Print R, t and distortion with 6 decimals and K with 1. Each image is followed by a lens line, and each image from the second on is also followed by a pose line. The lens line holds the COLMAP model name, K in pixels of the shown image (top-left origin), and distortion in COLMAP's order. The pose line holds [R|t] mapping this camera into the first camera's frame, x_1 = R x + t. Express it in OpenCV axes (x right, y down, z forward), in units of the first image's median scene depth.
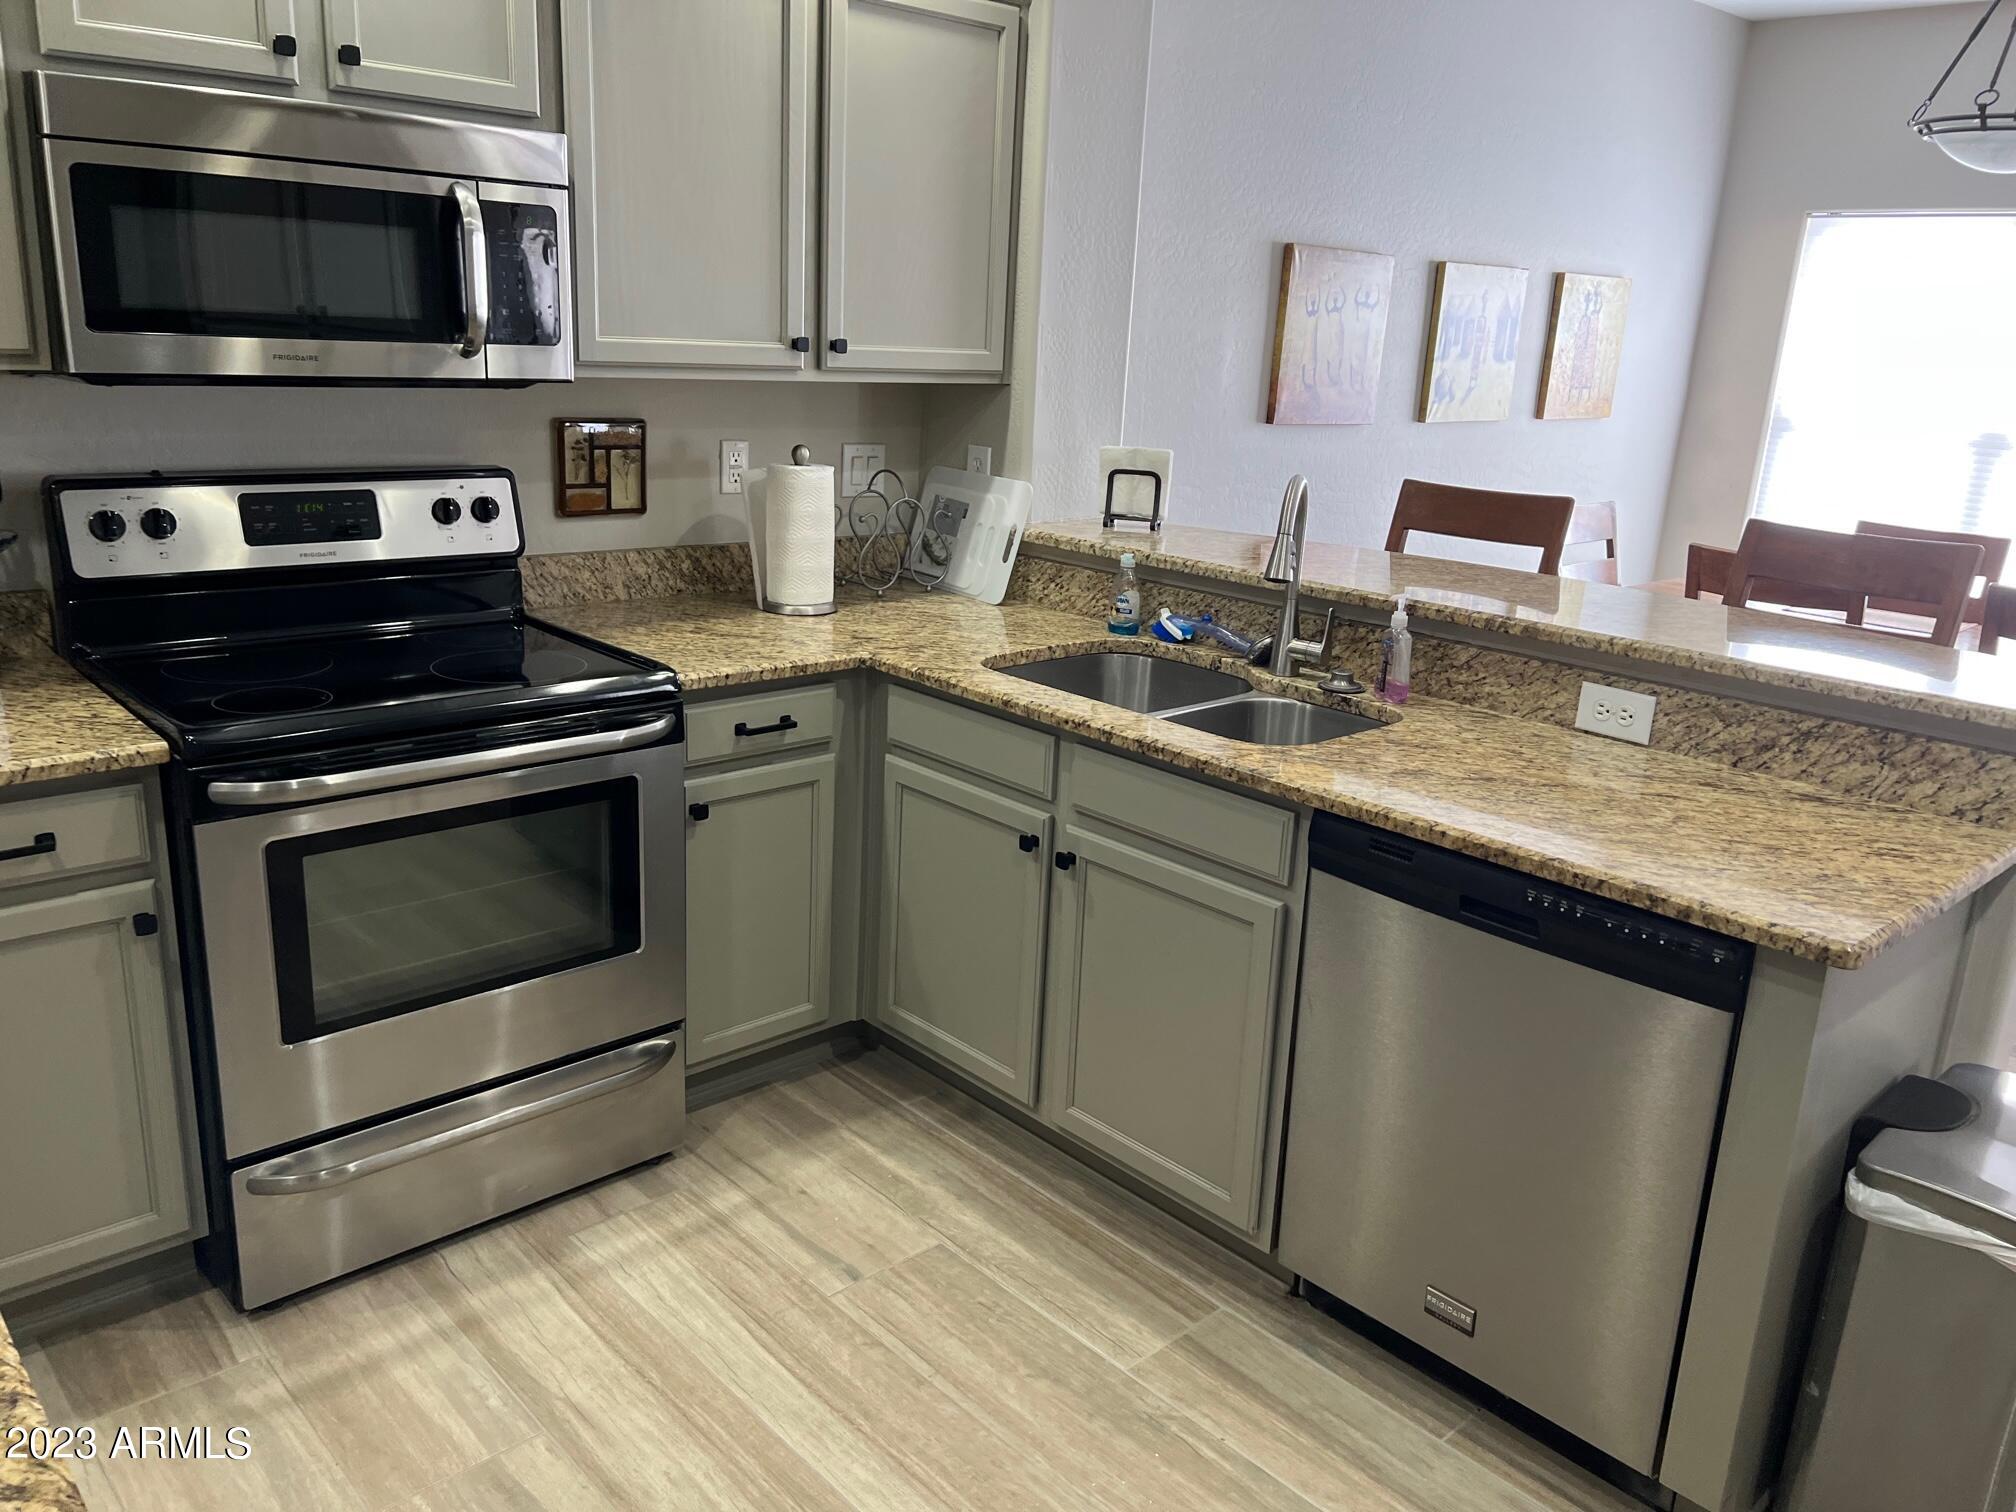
lens RADIAL K [[1516.2, 0, 1008.0], [0, 1516.2, 756.0], [0, 0, 1]] dist [0.091792, -0.117235]
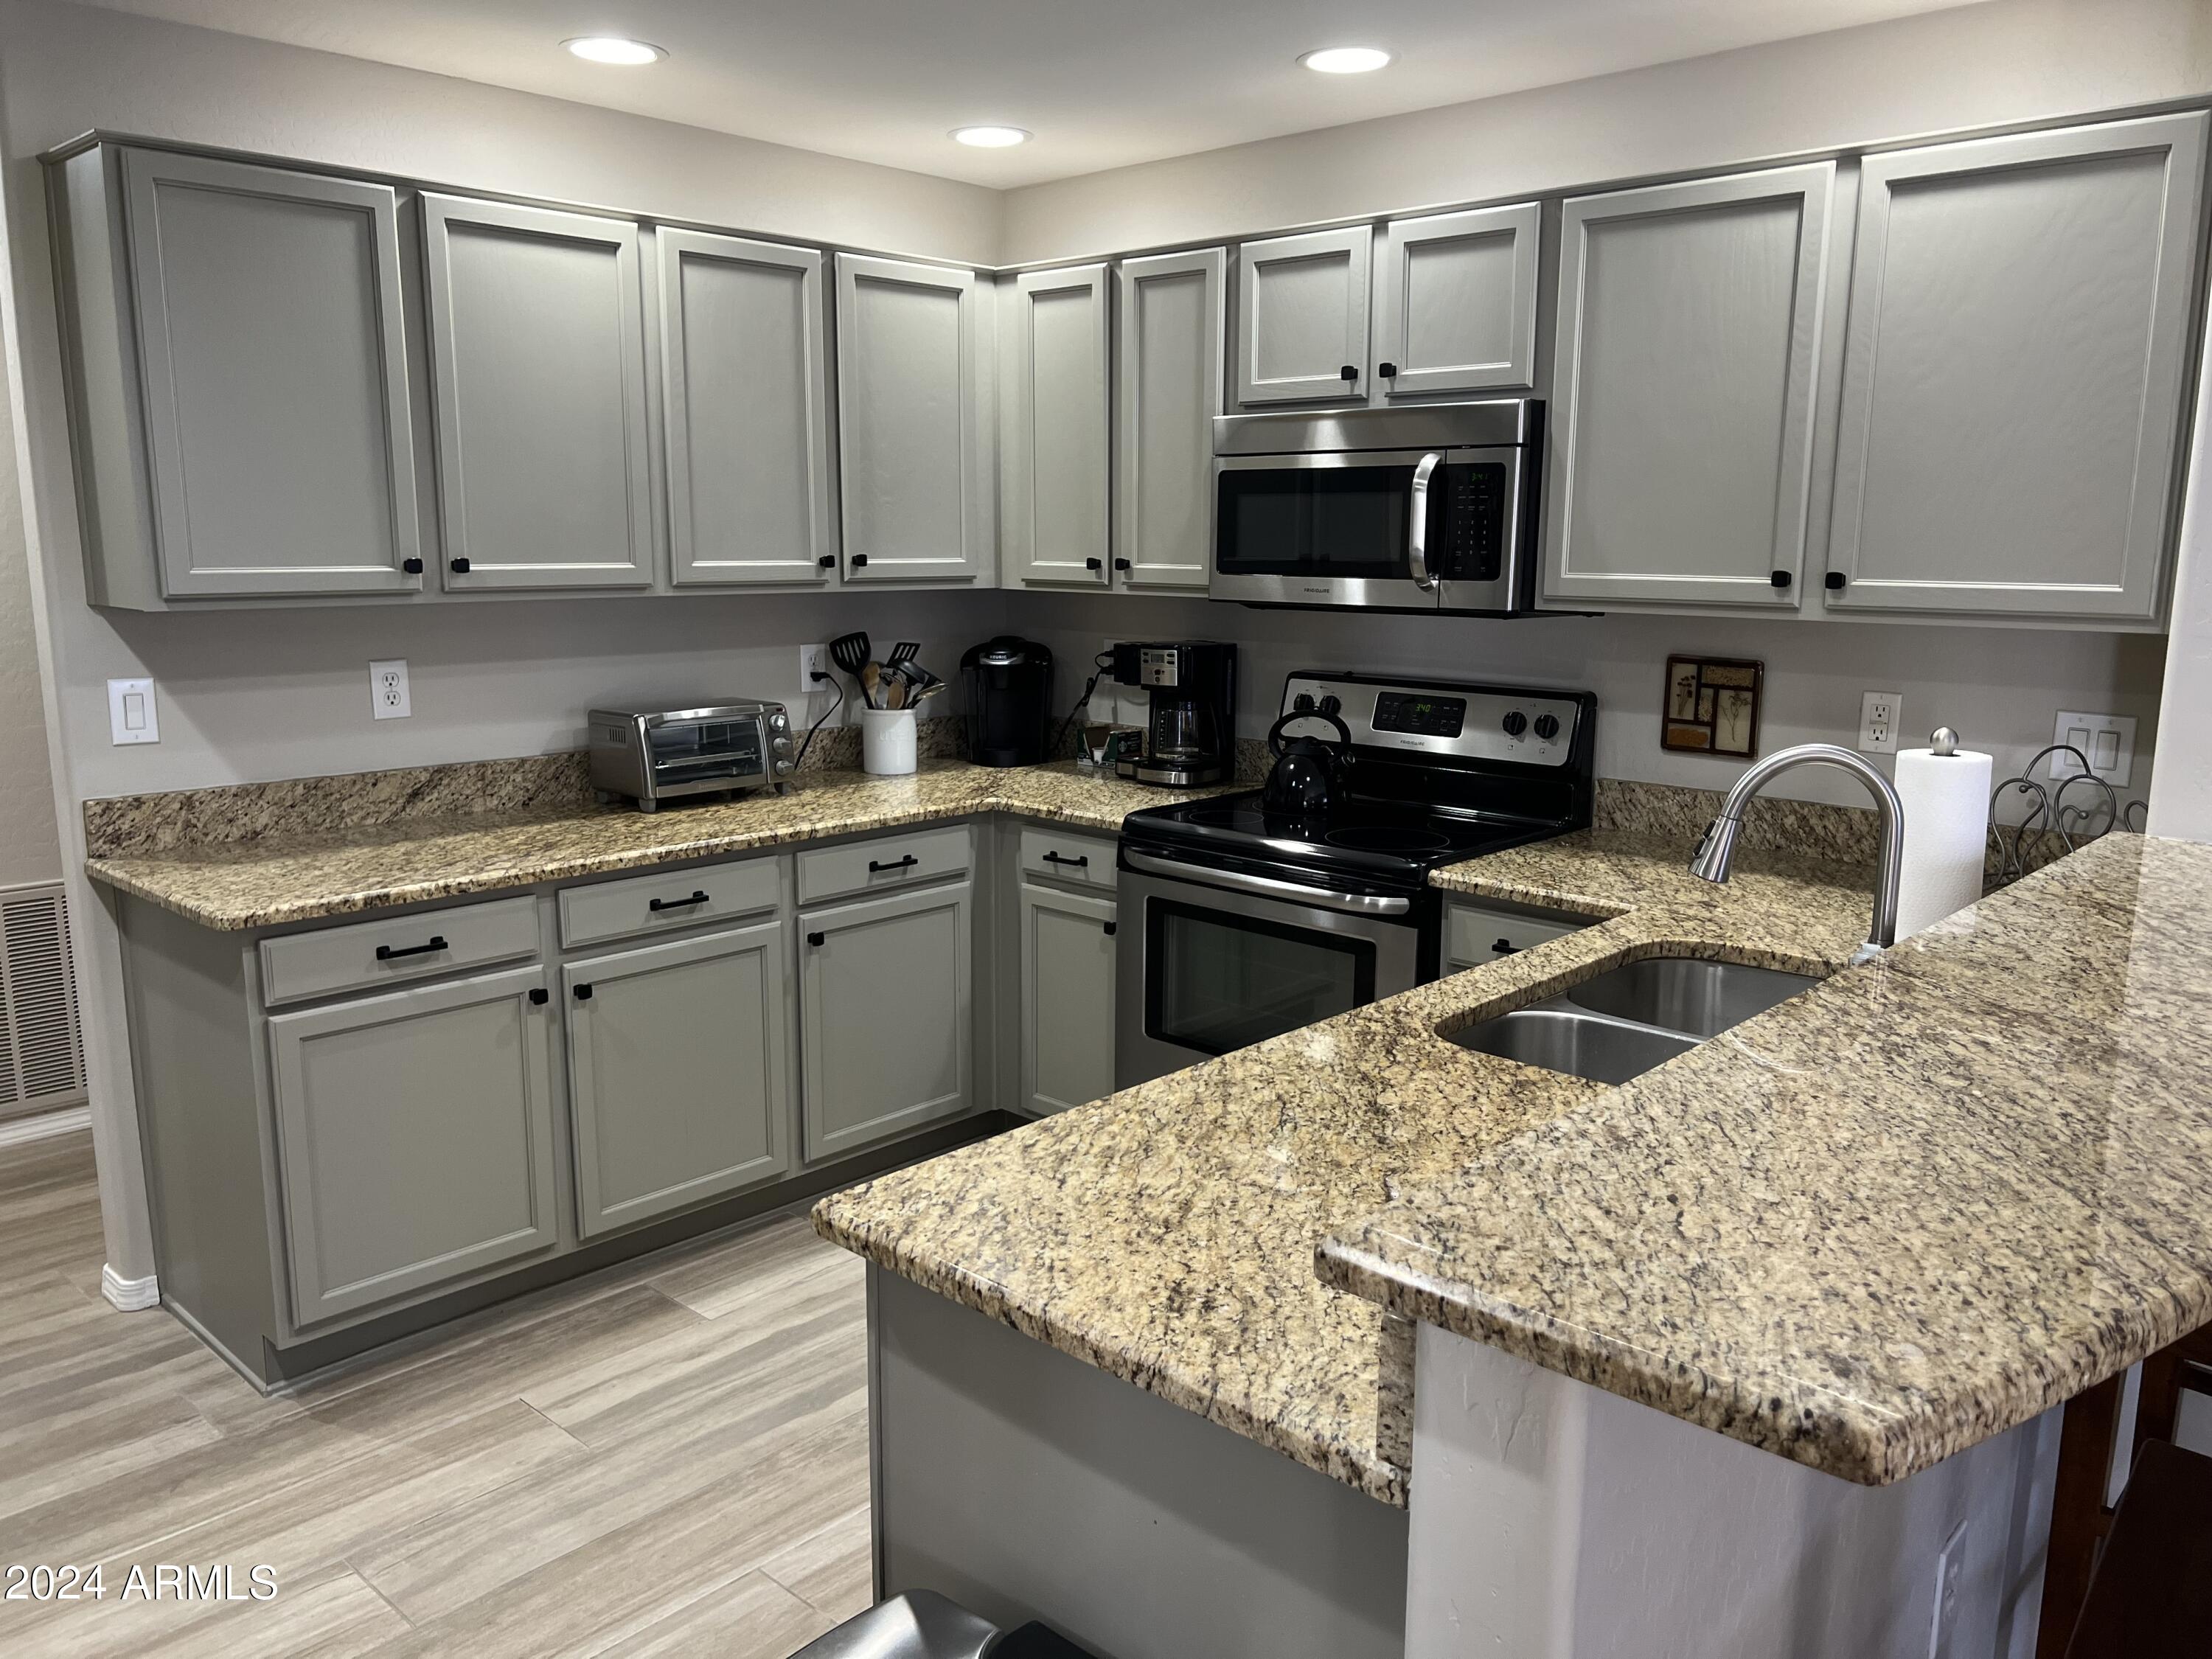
lens RADIAL K [[1660.4, 0, 1106.0], [0, 1660.4, 829.5], [0, 0, 1]] dist [0.126172, -0.419510]
pose [[0.065497, 0.129442, -0.989422, 0.793684], [-0.279728, 0.954175, 0.106314, -0.120055], [0.957843, 0.269805, 0.098704, 0.549212]]
